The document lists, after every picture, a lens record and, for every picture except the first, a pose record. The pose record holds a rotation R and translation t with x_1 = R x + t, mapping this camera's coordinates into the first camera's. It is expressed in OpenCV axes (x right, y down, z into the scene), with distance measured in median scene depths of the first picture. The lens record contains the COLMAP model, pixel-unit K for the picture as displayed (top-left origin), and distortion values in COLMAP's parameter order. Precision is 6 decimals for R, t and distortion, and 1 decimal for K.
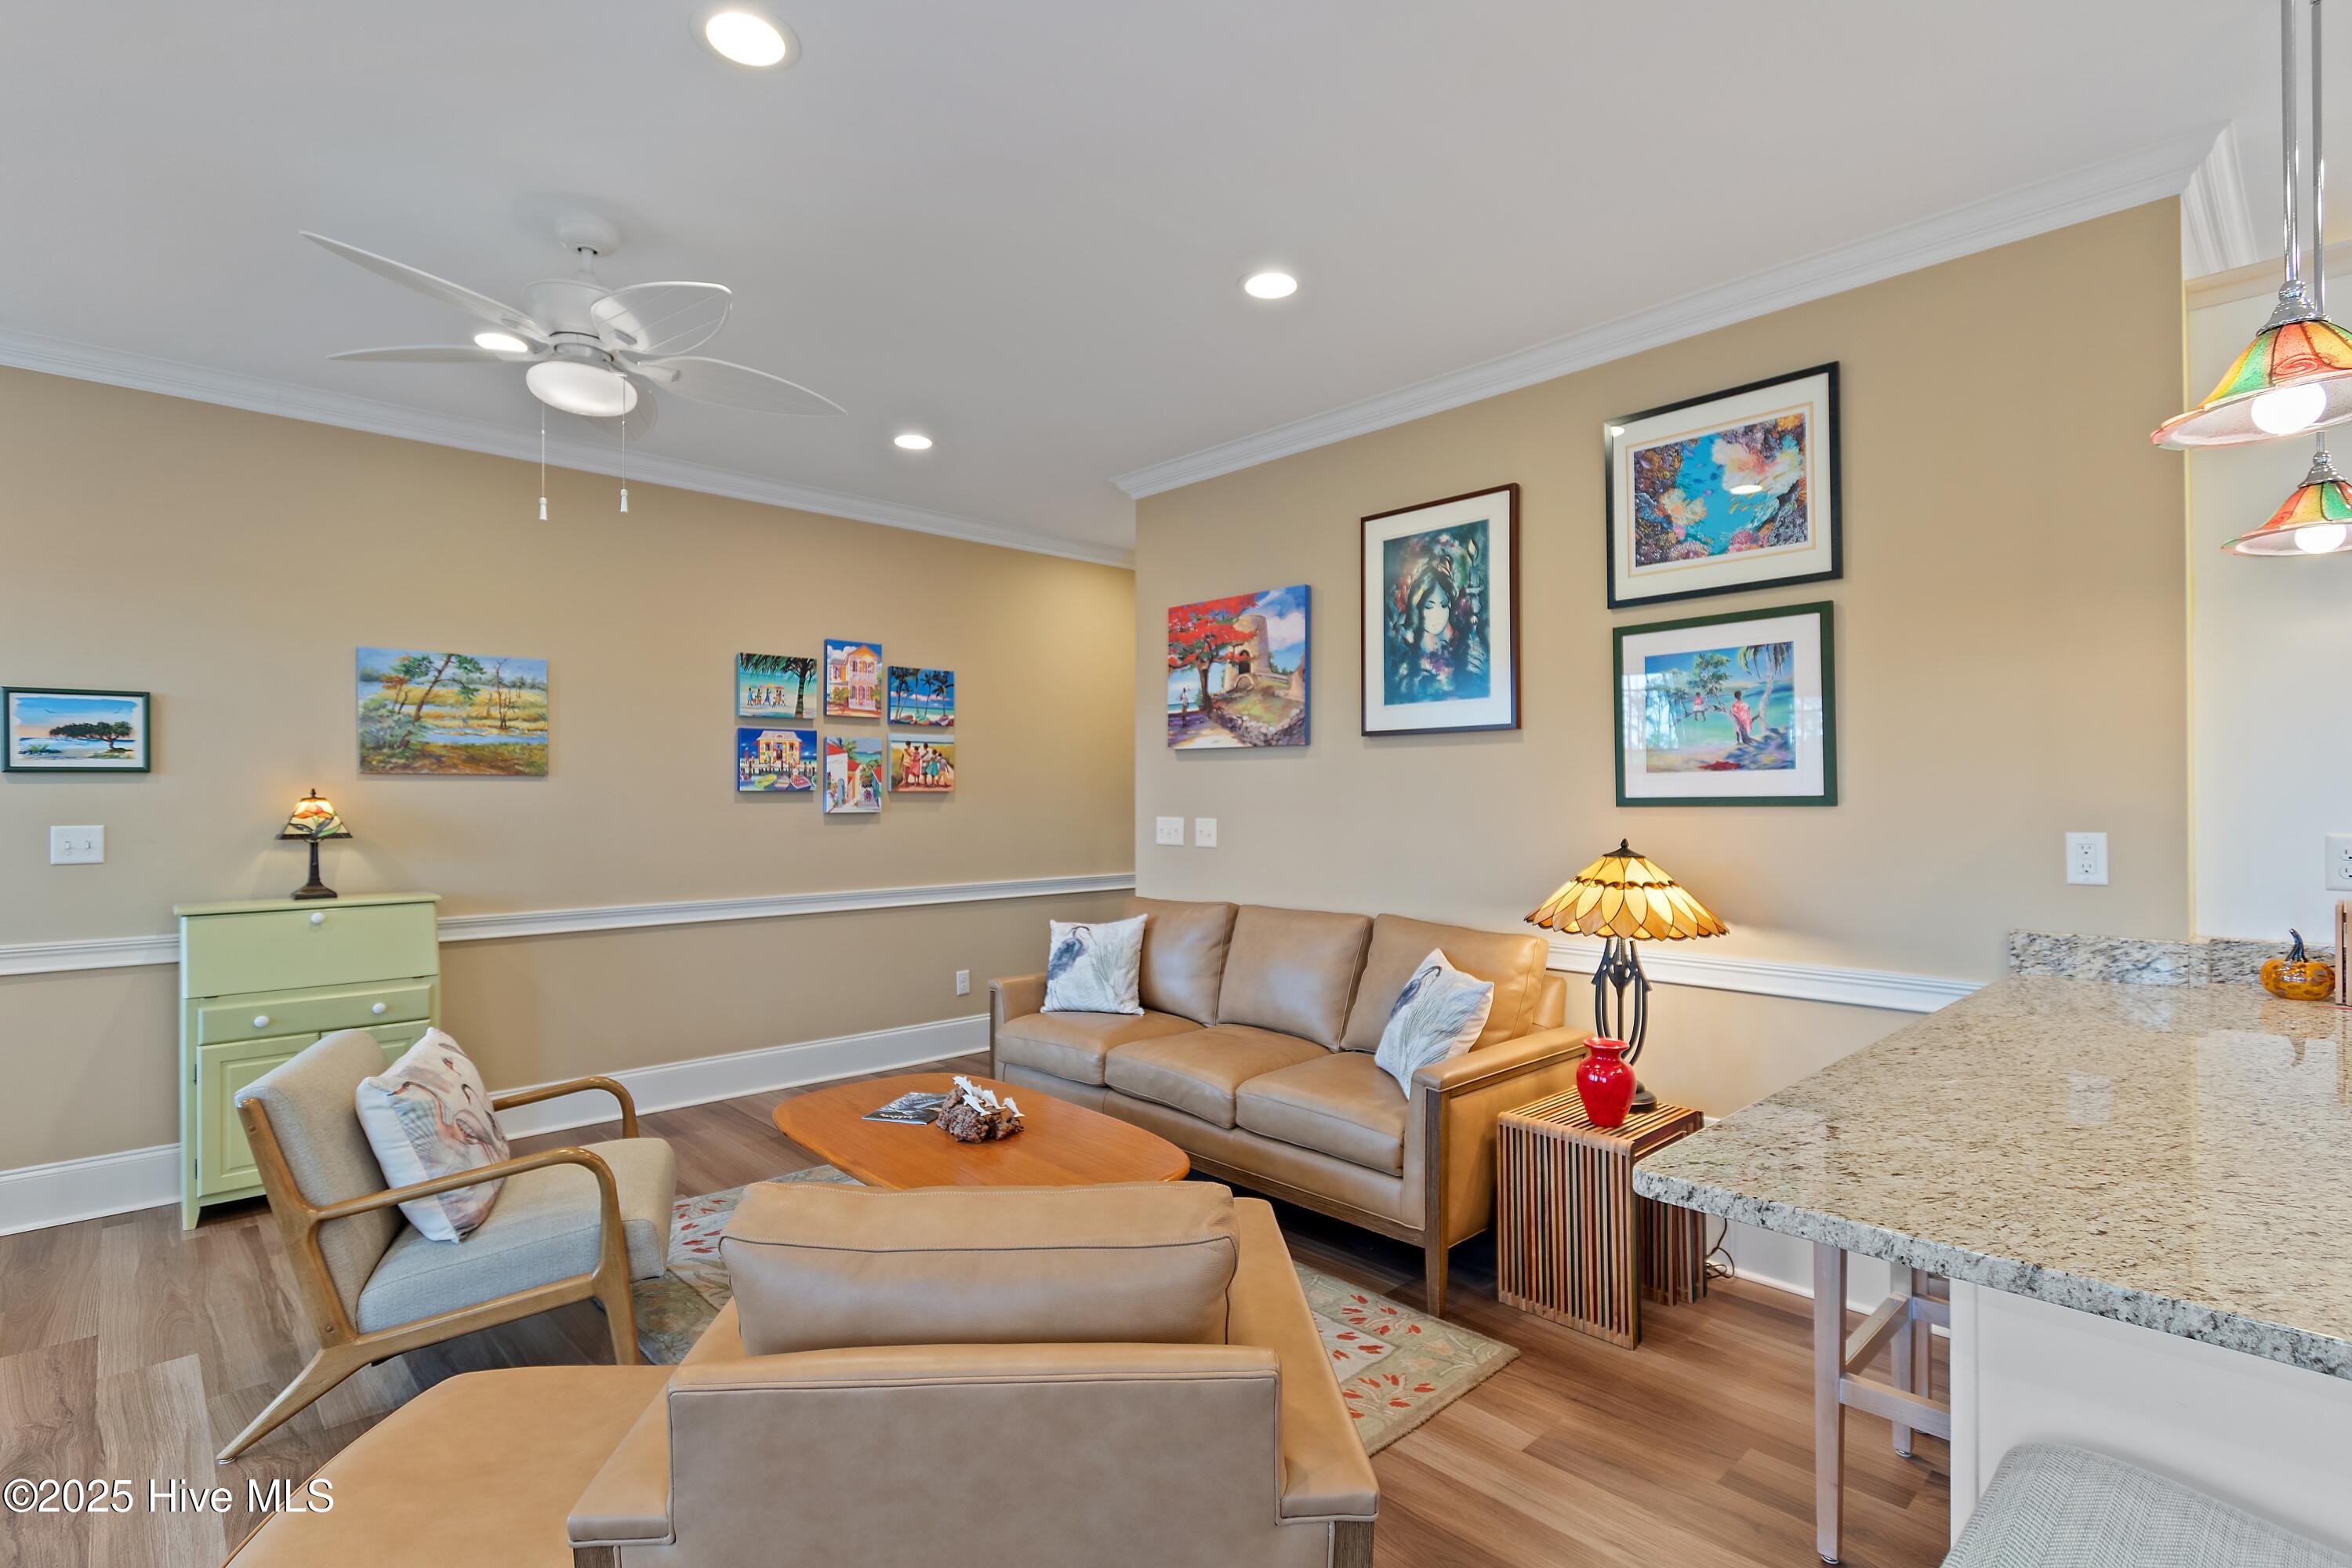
lens RADIAL K [[1106.0, 0, 1169.9], [0, 1106.0, 789.5], [0, 0, 1]] dist [0.000820, 0.000070]
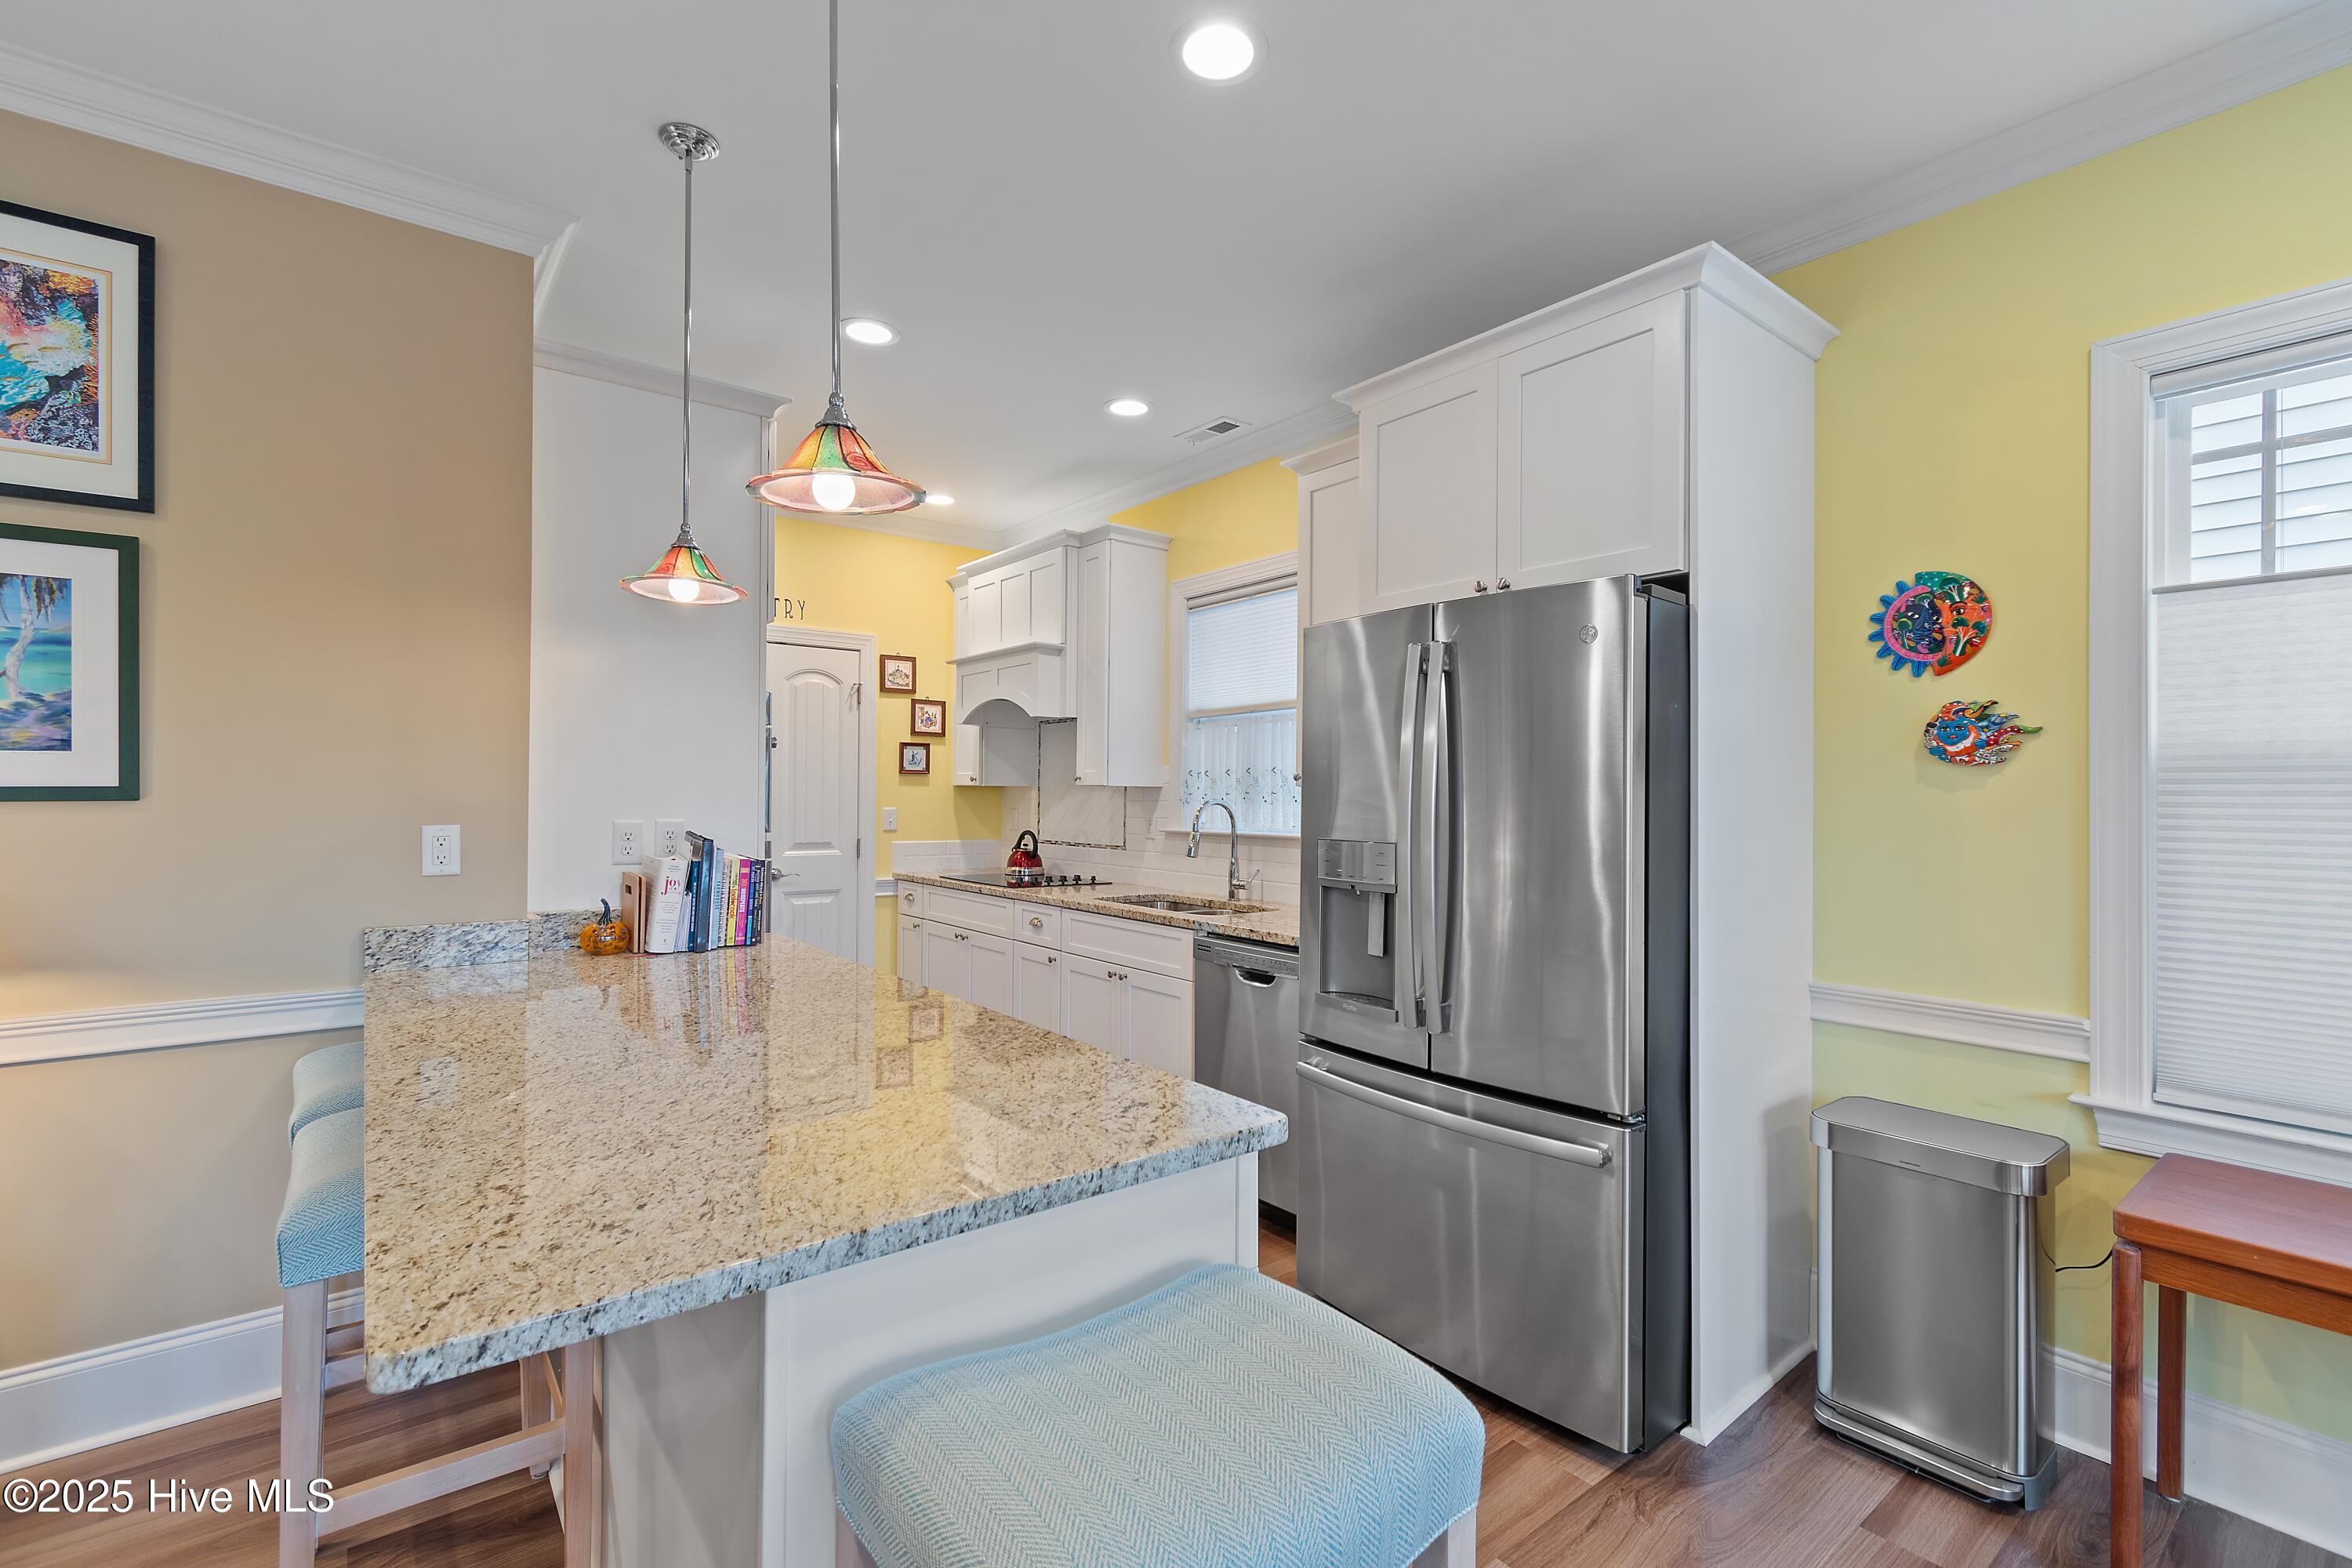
lens RADIAL K [[1041.0, 0, 1158.4], [0, 1041.0, 782.0], [0, 0, 1]] dist [-0.002241, 0.000254]
pose [[0.090344, 0.012994, 0.995826, -0.077779], [-0.011447, 0.999862, -0.012008, 0.003043], [-0.995845, -0.010314, 0.090480, 0.252095]]
